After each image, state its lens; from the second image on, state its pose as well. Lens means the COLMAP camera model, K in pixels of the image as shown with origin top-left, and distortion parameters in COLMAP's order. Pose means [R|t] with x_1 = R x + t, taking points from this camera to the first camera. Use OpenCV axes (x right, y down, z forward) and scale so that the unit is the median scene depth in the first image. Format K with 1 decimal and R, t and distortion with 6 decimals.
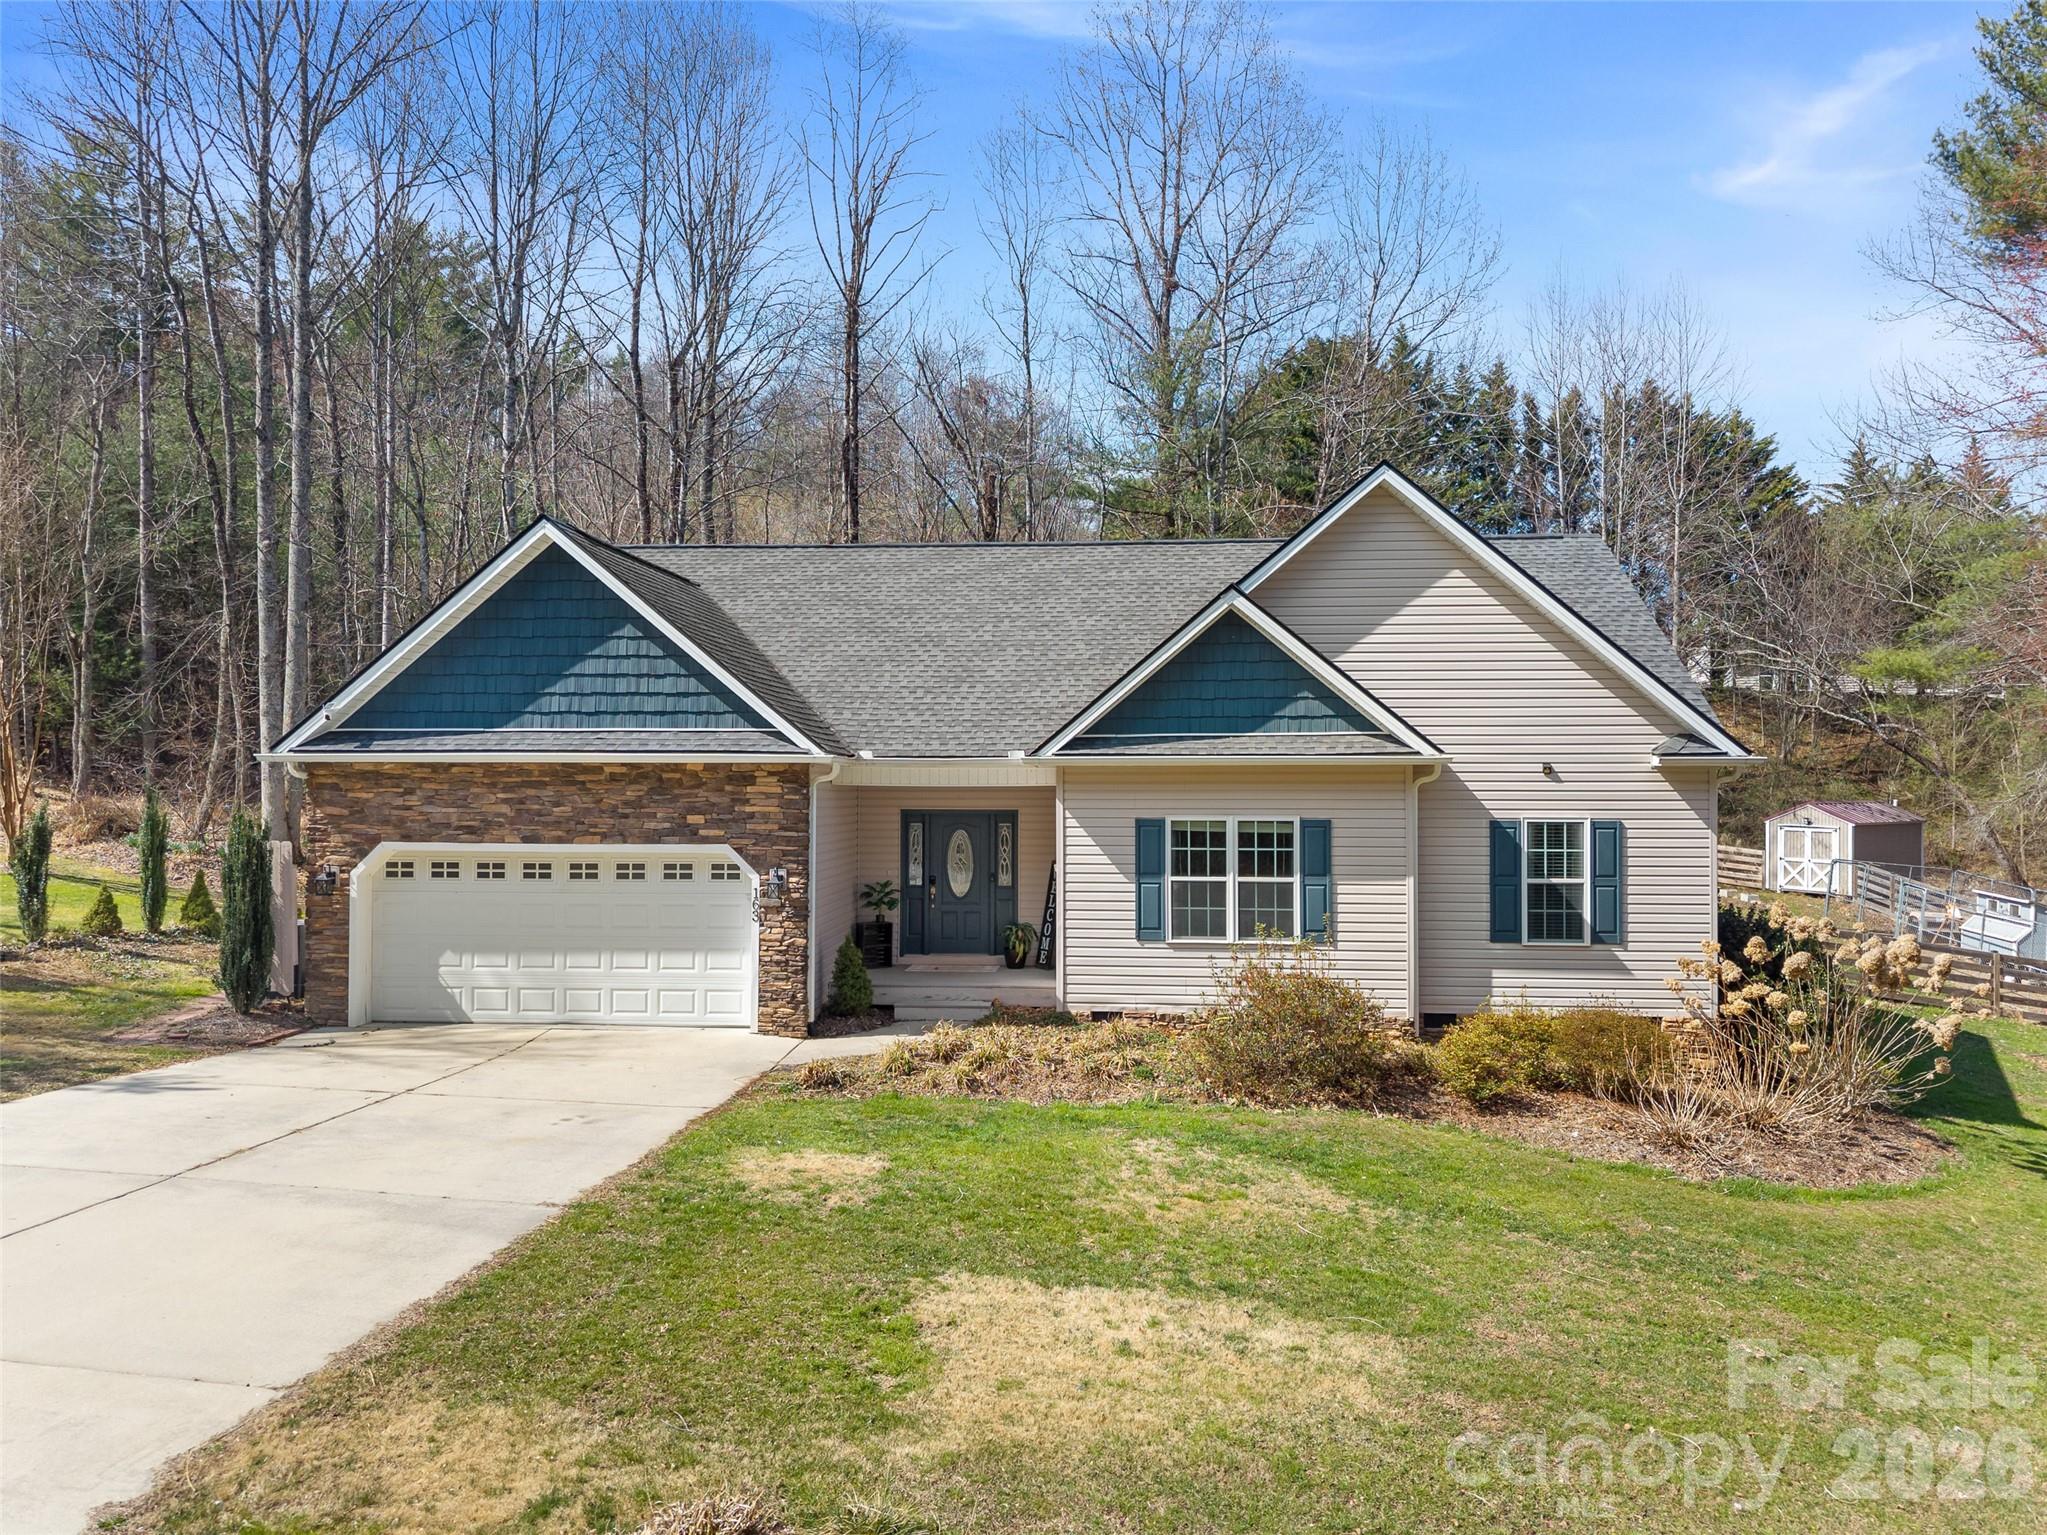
lens RADIAL K [[1380.7, 0, 1025.9], [0, 1380.7, 707.3], [0, 0, 1]] dist [0.041631, -0.037486]
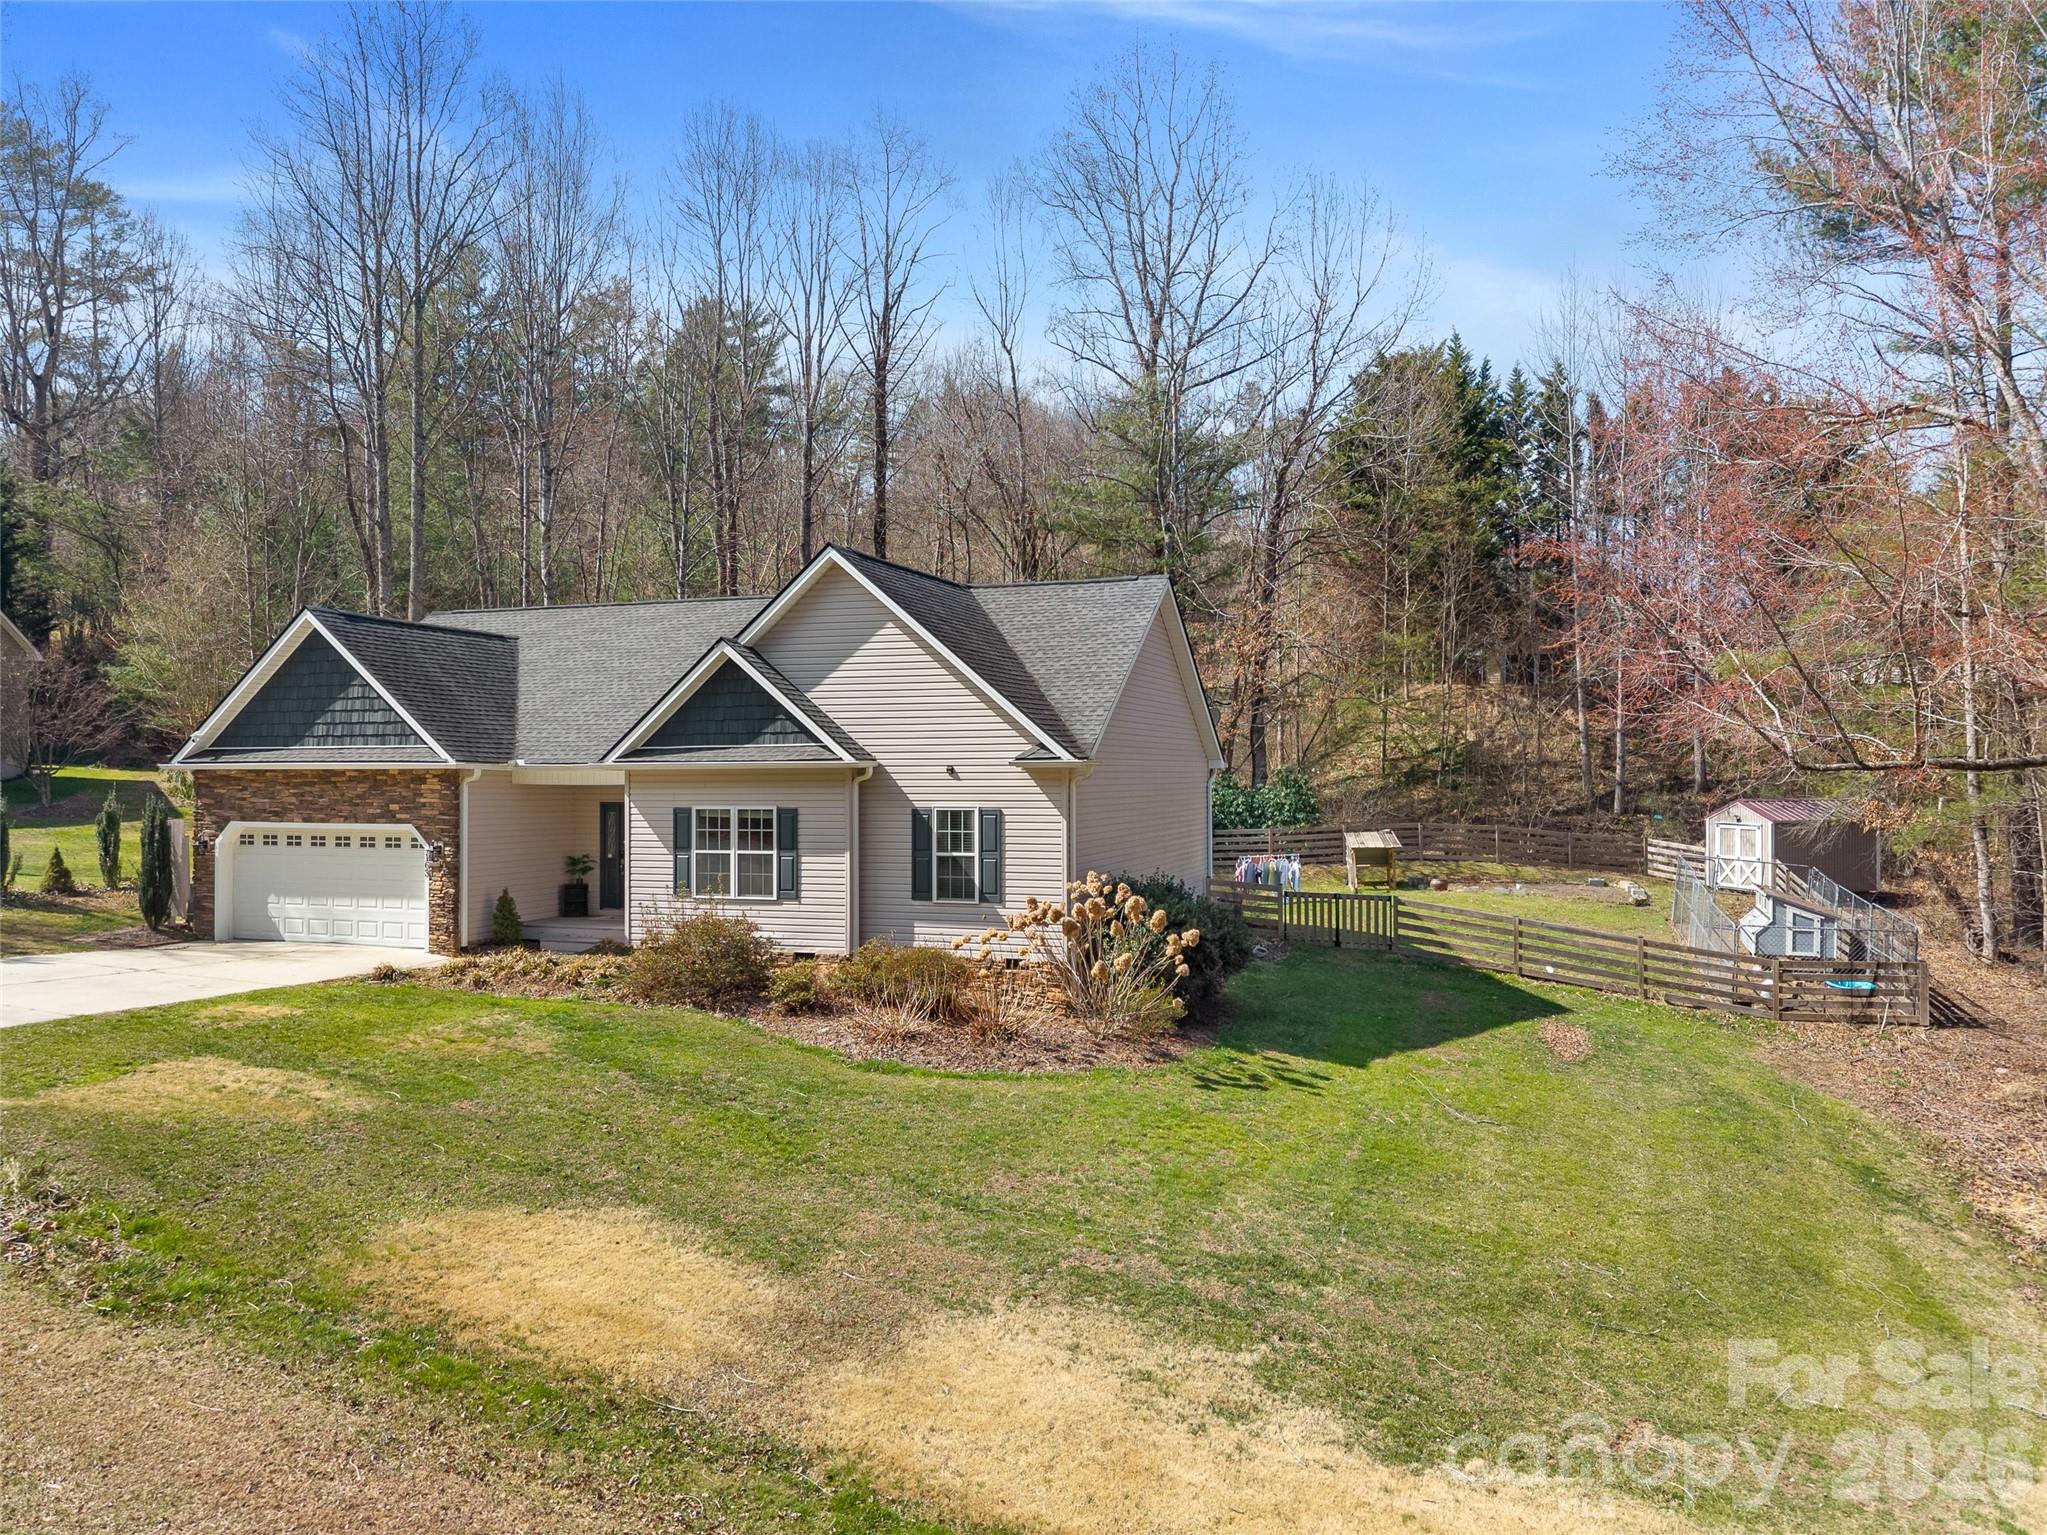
lens RADIAL K [[1380.7, 0, 1038.0], [0, 1380.7, 714.8], [0, 0, 1]] dist [0.041631, -0.037486]
pose [[0.964448, -0.014704, -0.263864, 0.806377], [0.016052, 0.999867, 0.002953, -0.011001], [0.263785, -0.007083, 0.964555, -0.247991]]
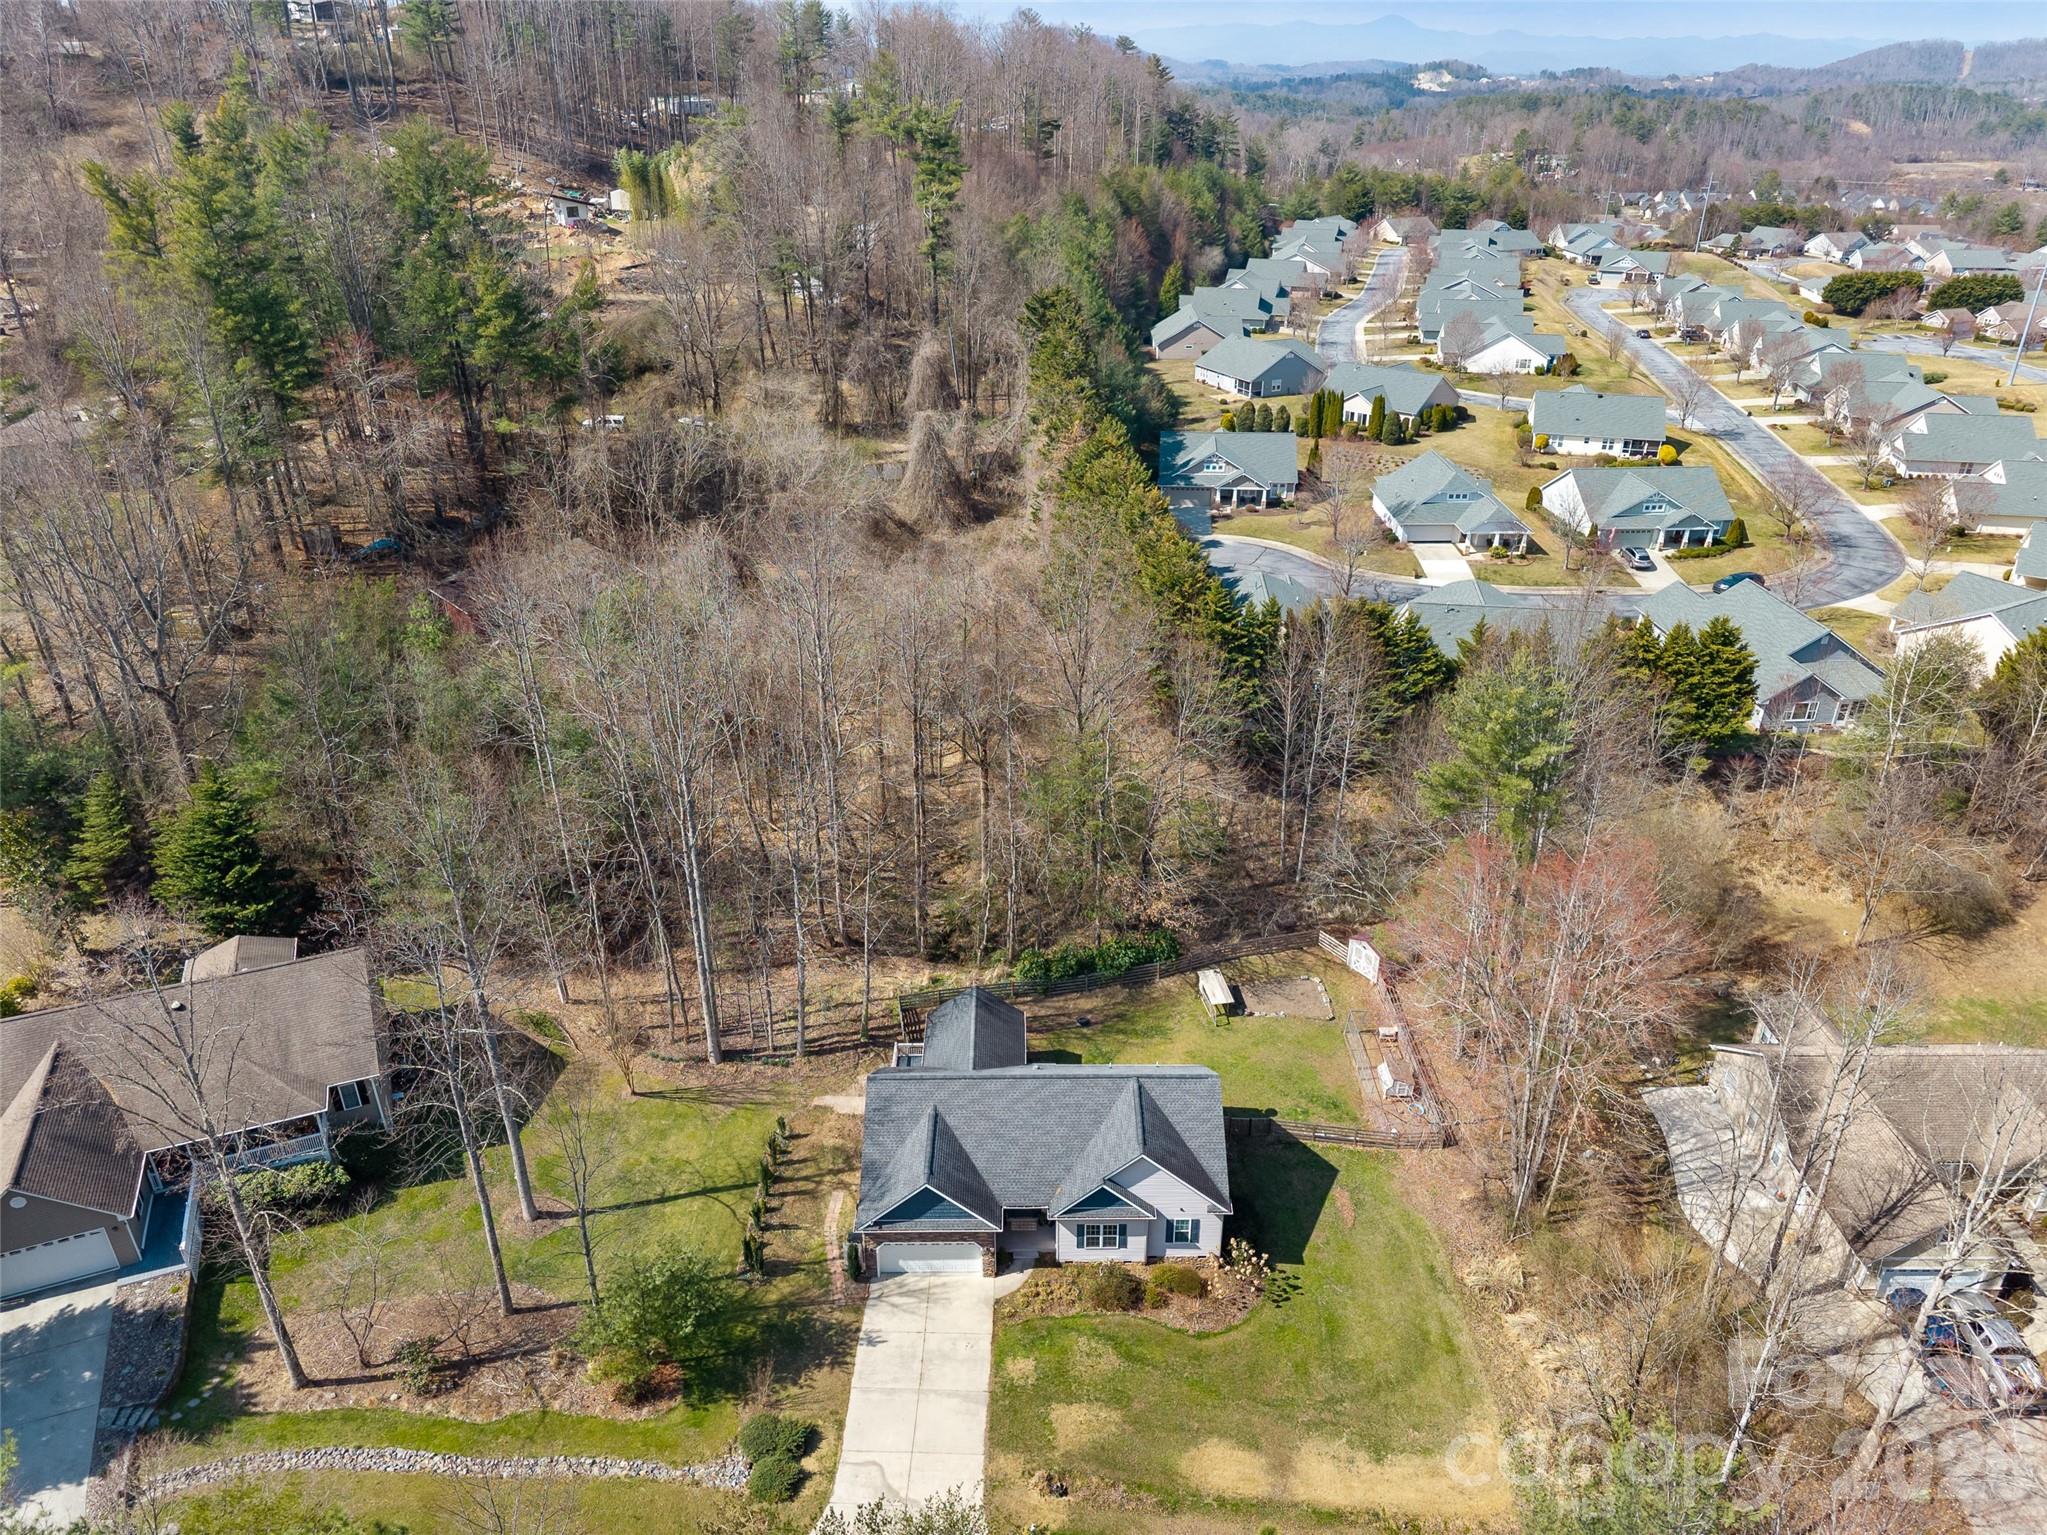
lens RADIAL K [[1380.7, 0, 1033.4], [0, 1380.7, 766.6], [0, 0, 1]] dist [0.041631, -0.037486]
pose [[0.996540, -0.038331, 0.073747, -0.282885], [-0.001661, 0.877937, 0.478773, -2.931385], [-0.083097, -0.477239, 0.874836, -1.793715]]
